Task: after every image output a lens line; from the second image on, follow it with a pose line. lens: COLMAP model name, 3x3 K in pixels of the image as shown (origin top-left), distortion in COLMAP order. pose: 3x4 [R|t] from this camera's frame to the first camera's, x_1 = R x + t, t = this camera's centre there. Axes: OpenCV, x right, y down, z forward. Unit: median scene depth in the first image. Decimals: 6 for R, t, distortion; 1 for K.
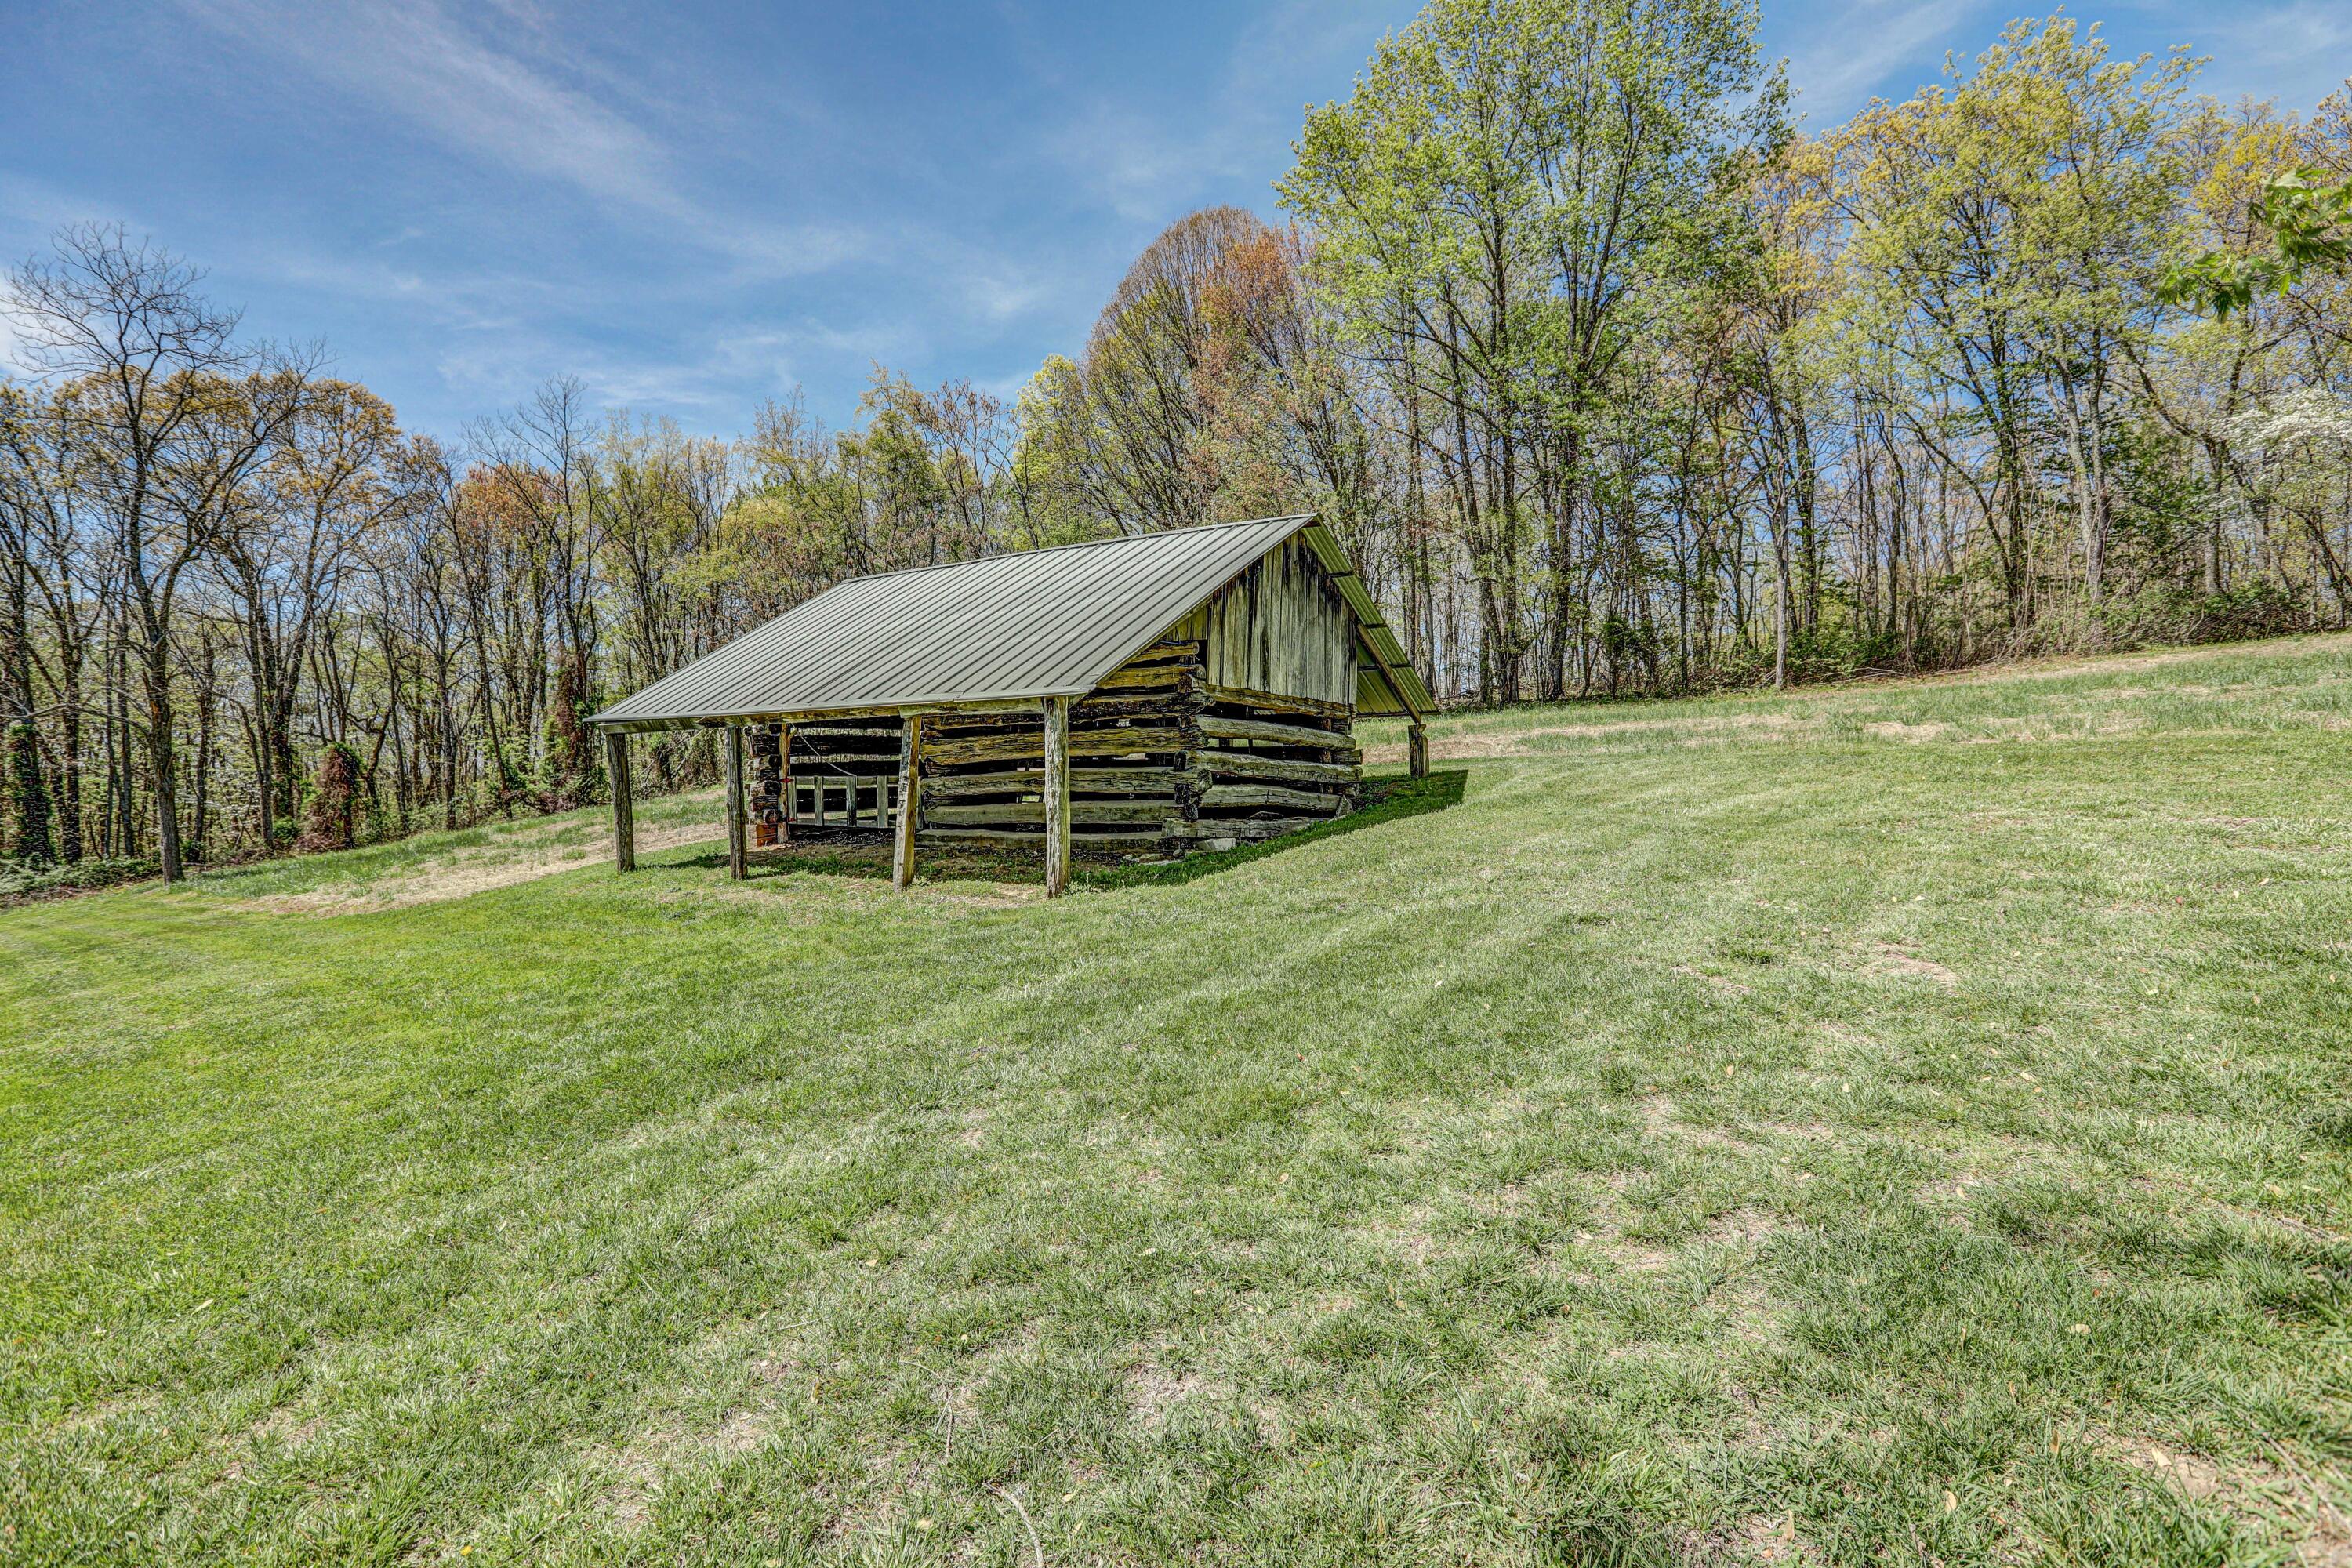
lens RADIAL K [[1103.9, 0, 1182.3], [0, 1103.9, 784.0], [0, 0, 1]] dist [-0.039294, 0.007972]
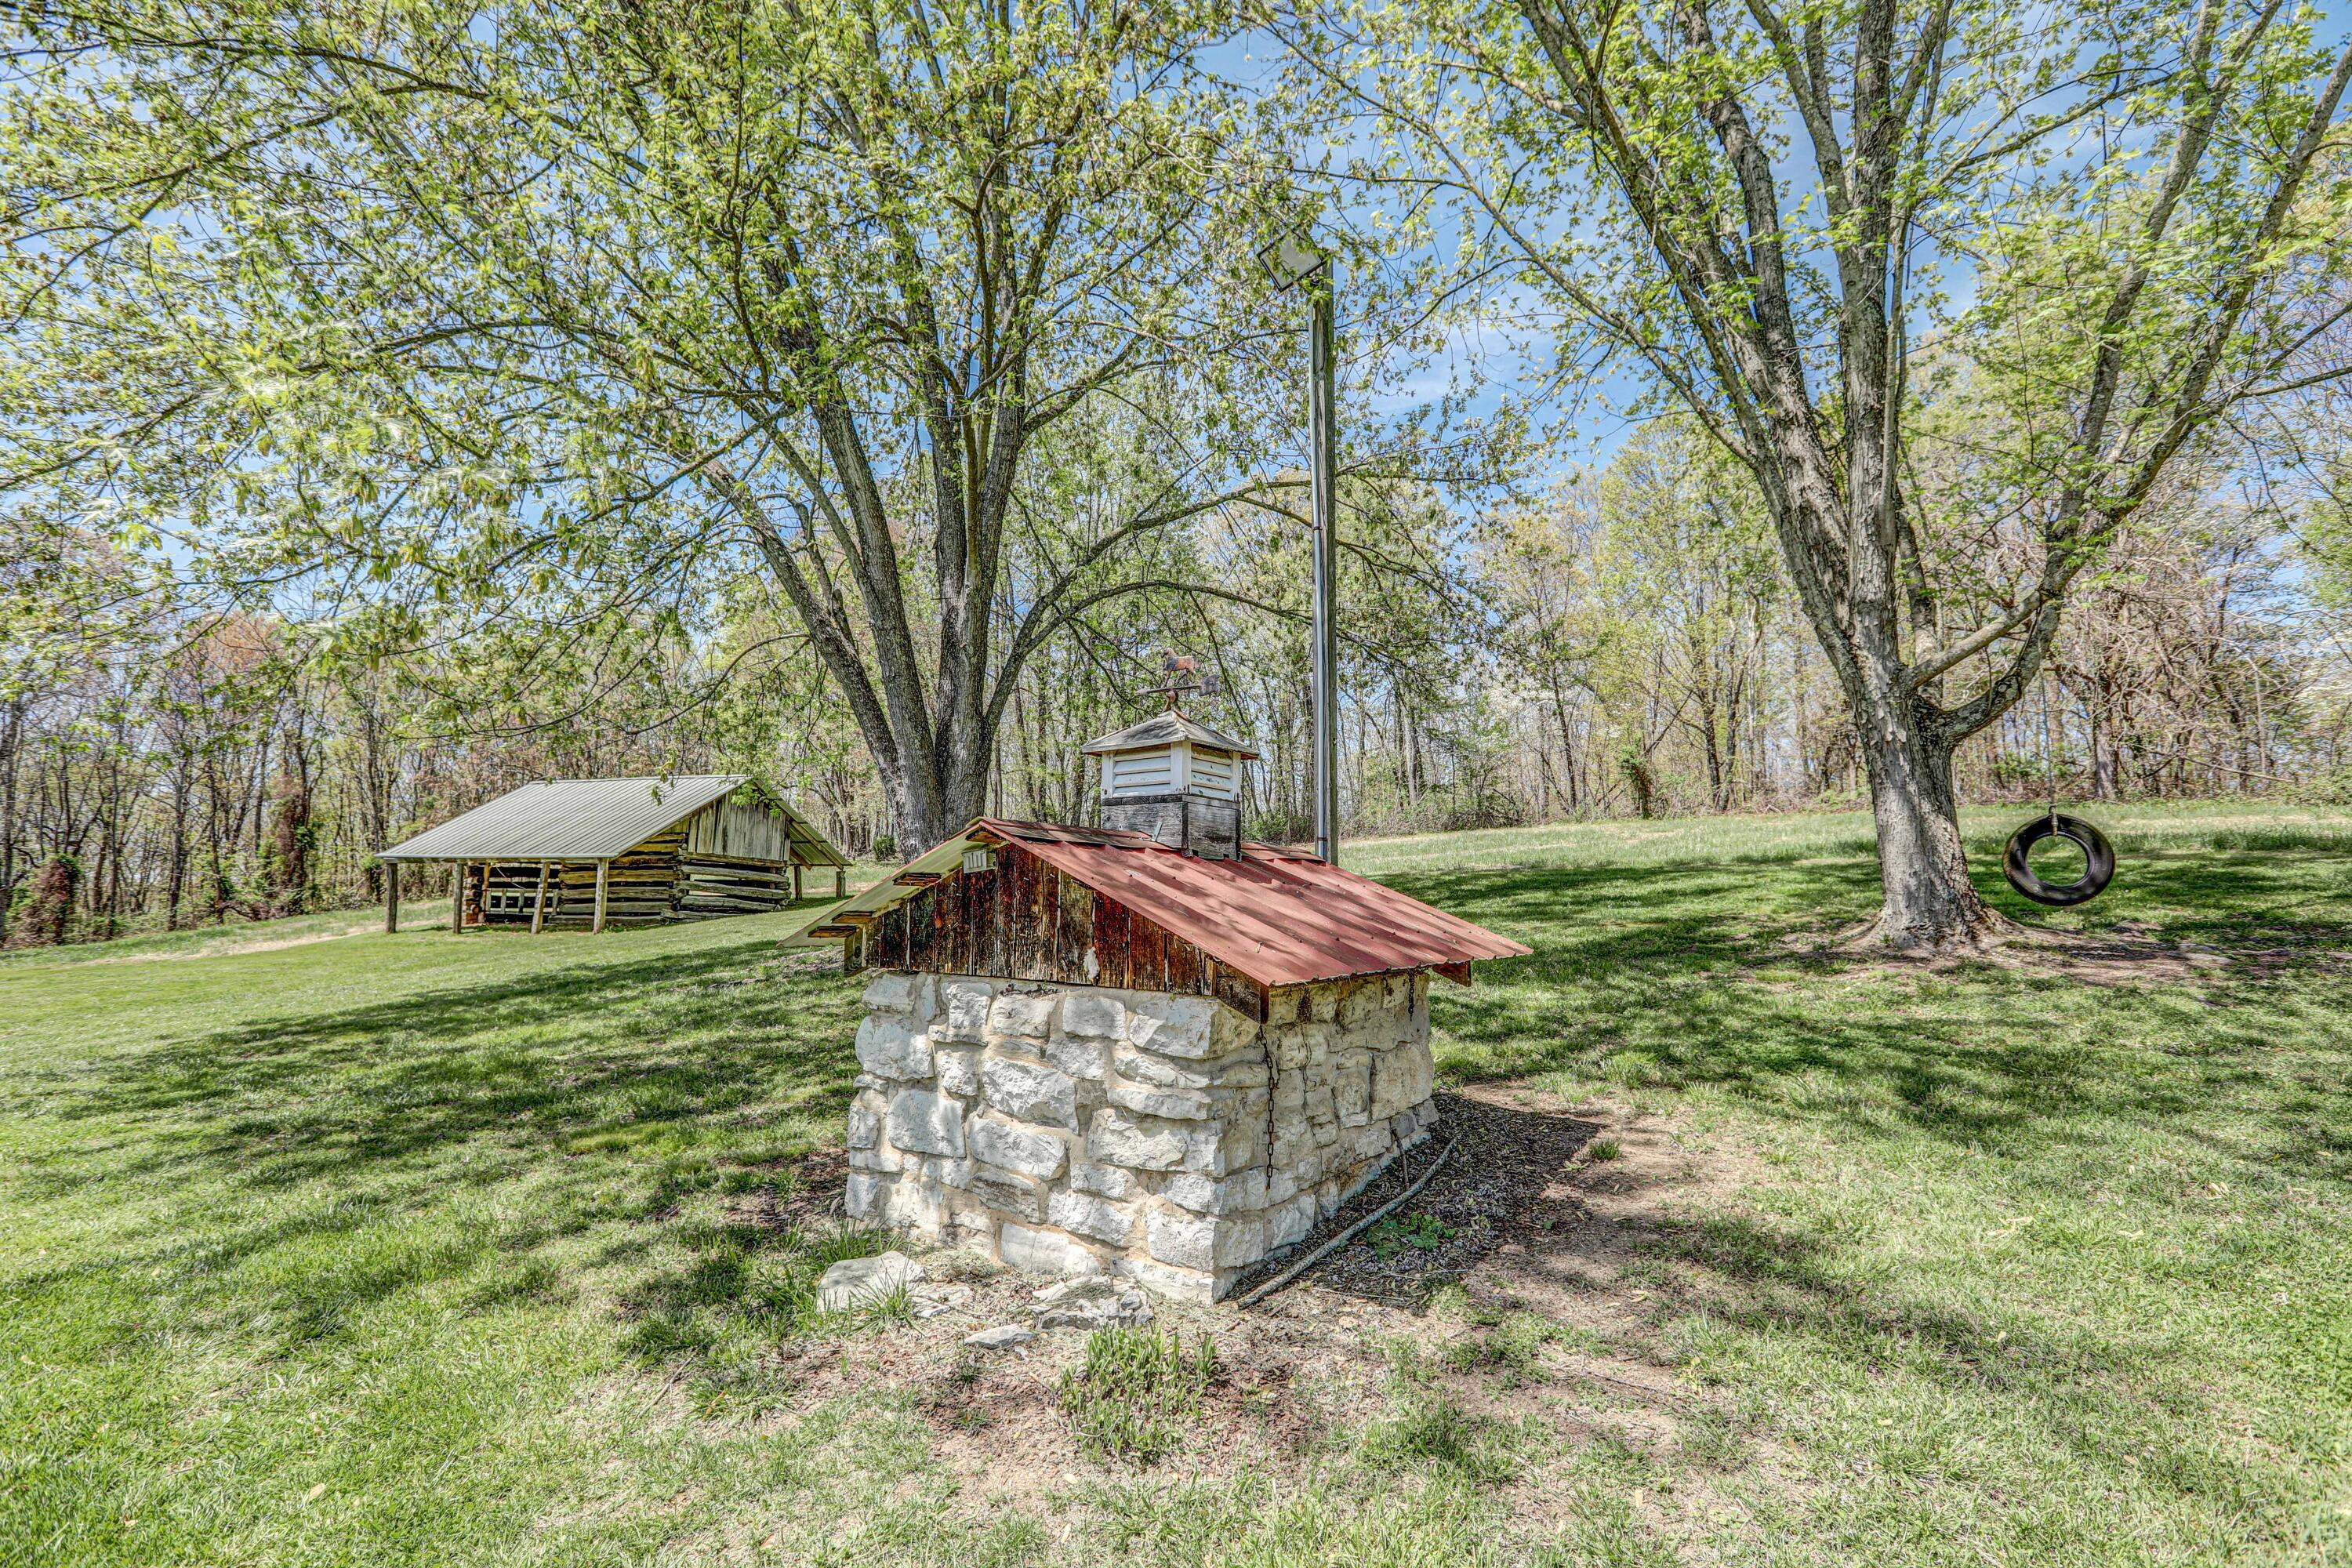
lens RADIAL K [[1103.9, 0, 1167.4], [0, 1103.9, 782.8], [0, 0, 1]] dist [-0.039294, 0.007972]
pose [[0.977969, 0.043325, 0.204203, 0.436175], [-0.017586, 0.991847, -0.126214, 0.031294], [-0.208007, 0.119842, 0.970758, -1.192953]]
